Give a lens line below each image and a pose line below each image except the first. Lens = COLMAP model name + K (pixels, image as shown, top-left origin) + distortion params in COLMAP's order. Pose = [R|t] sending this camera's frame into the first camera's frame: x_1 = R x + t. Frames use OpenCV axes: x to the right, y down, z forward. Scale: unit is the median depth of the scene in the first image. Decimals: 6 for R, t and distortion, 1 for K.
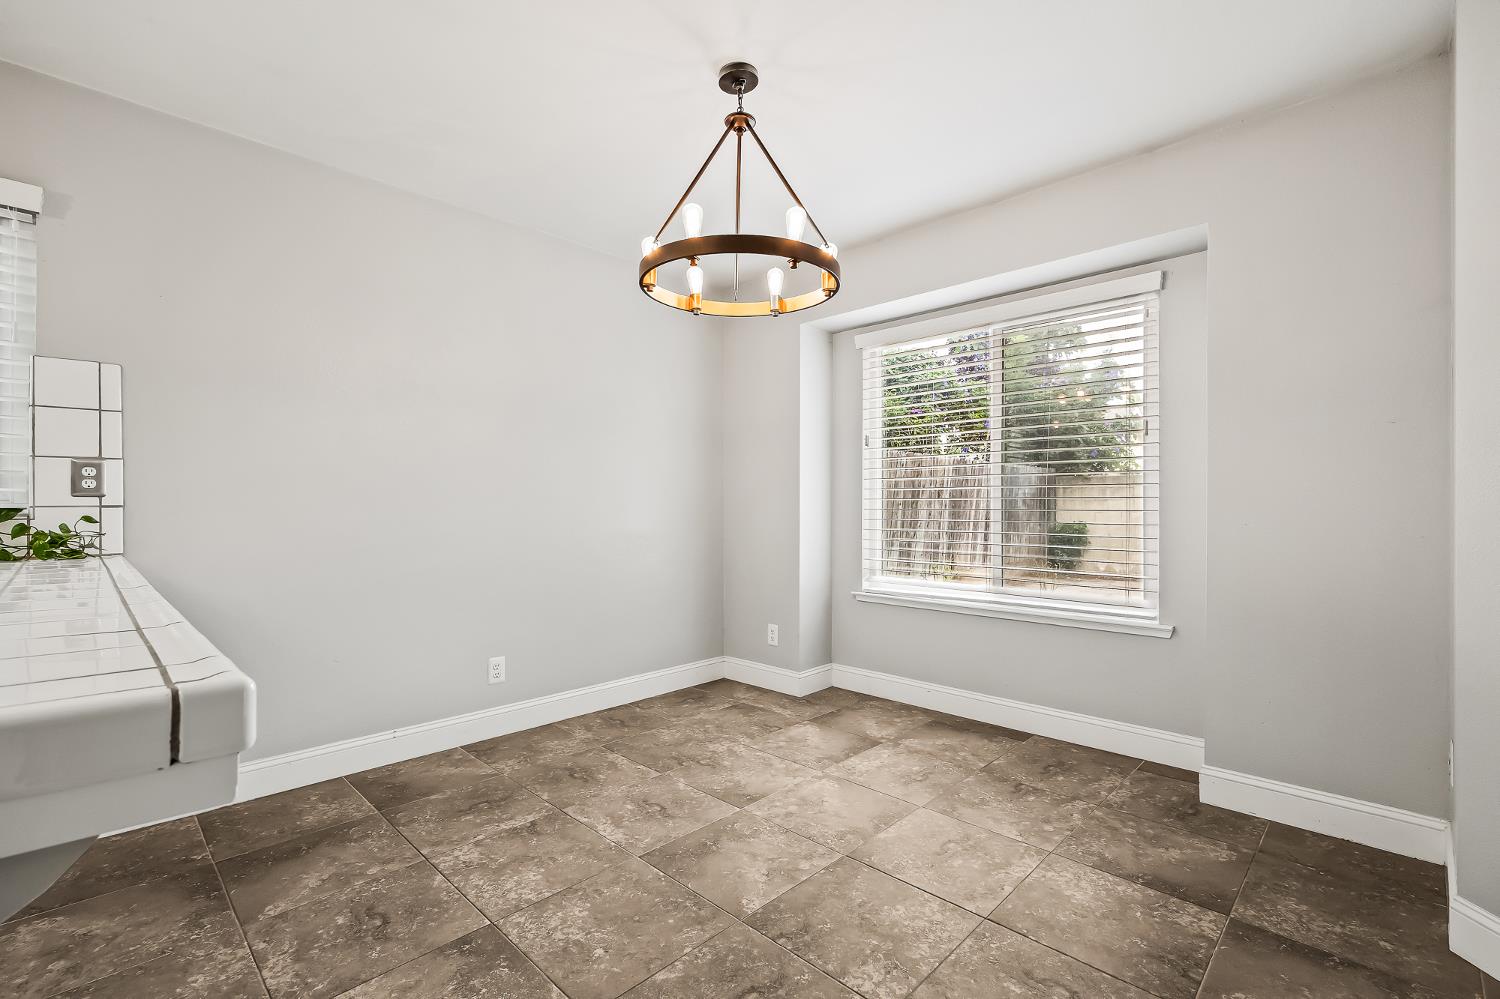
lens RADIAL K [[679.3, 0, 749.1], [0, 679.3, 508.8], [0, 0, 1]] dist [0.001097, 0.000144]
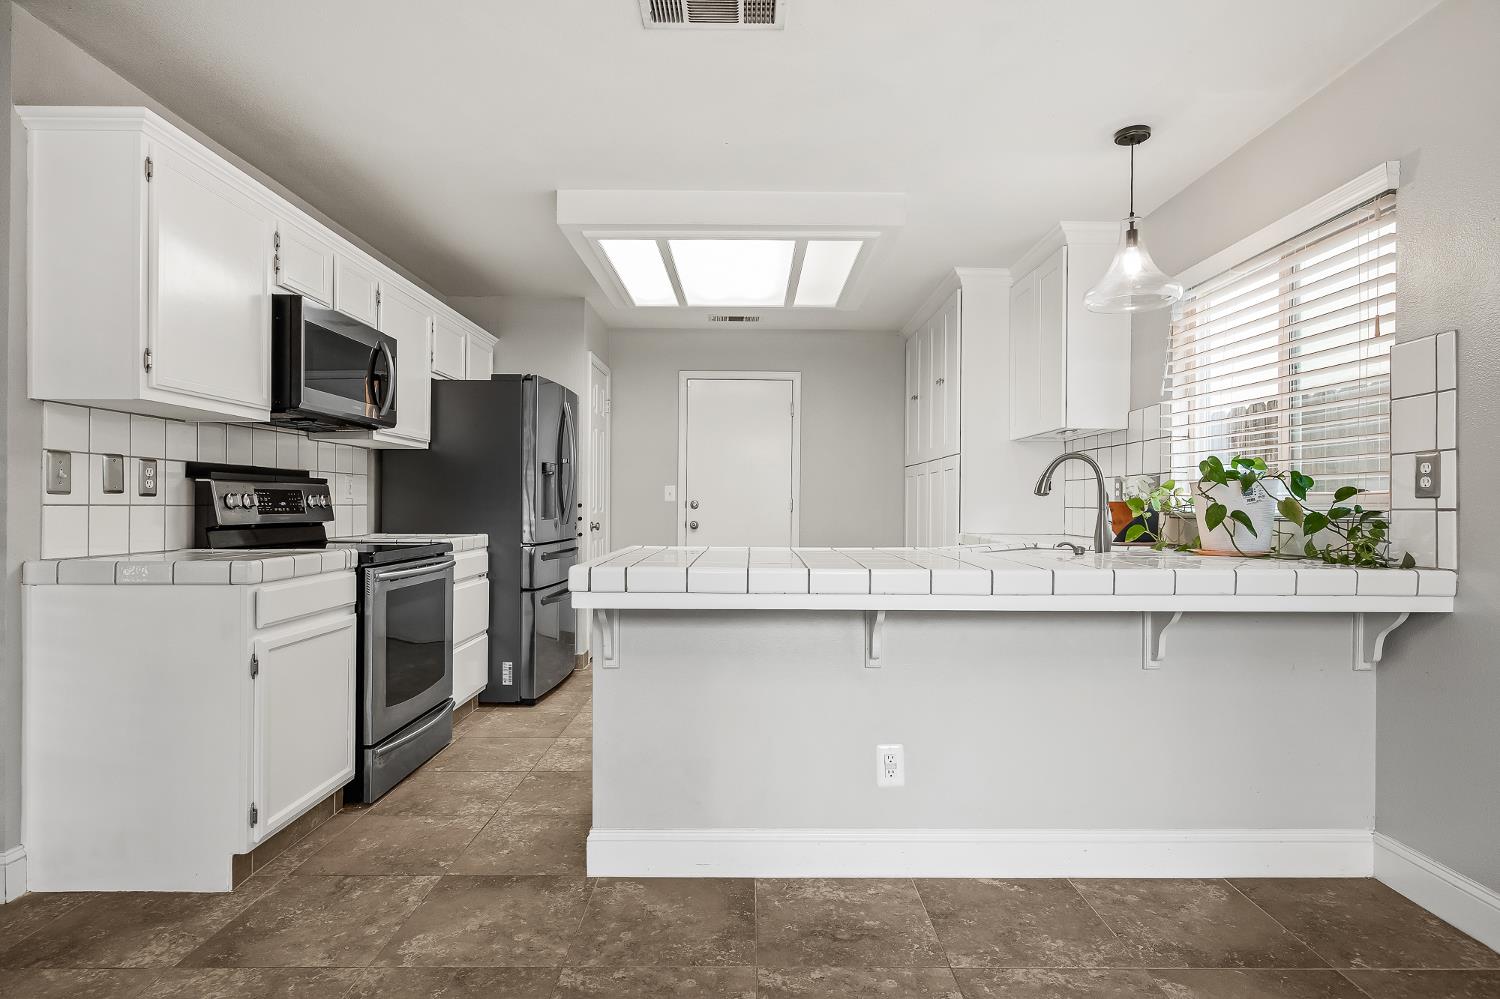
lens RADIAL K [[793.2, 0, 752.2], [0, 793.2, 500.4], [0, 0, 1]] dist [-0.001537, 0.001277]
pose [[-0.710536, -0.006562, -0.703631, 0.319847], [-0.009381, 0.999956, 0.000147, -0.007246], [0.703599, 0.006706, -0.710566, 1.164957]]
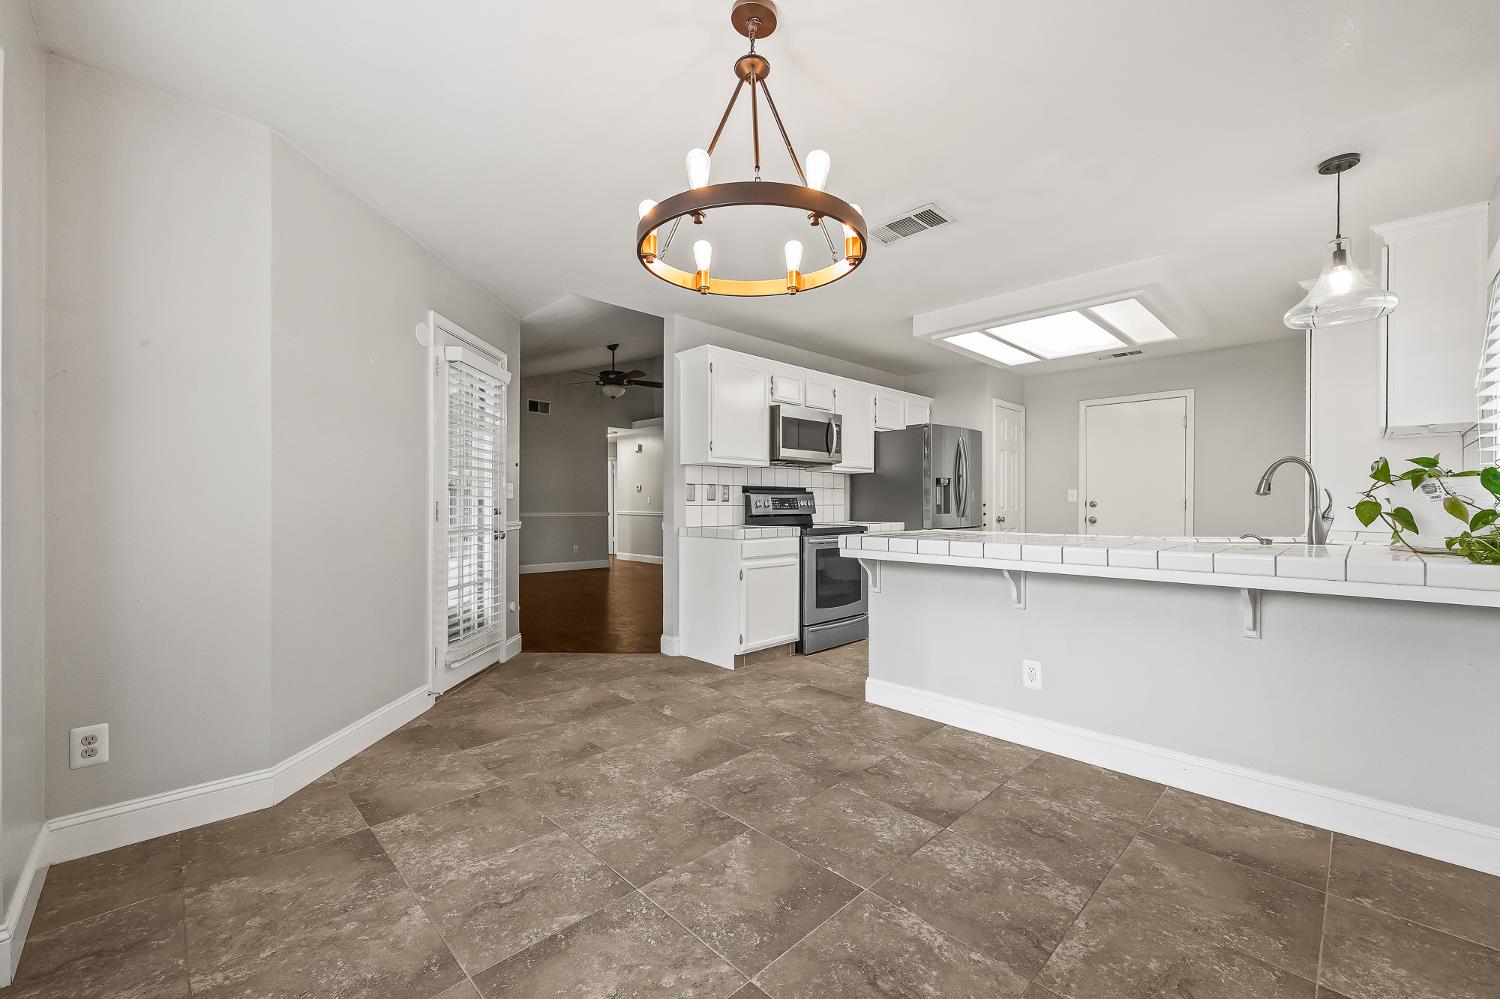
lens RADIAL K [[606.3, 0, 746.4], [0, 606.3, 498.9], [0, 0, 1]] dist [-0.001969, 0.000366]
pose [[-0.999653, 0.000898, 0.026318, -0.027415], [0.000873, 0.999999, -0.000965, -0.012813], [-0.026318, -0.000941, -0.999653, 1.830493]]
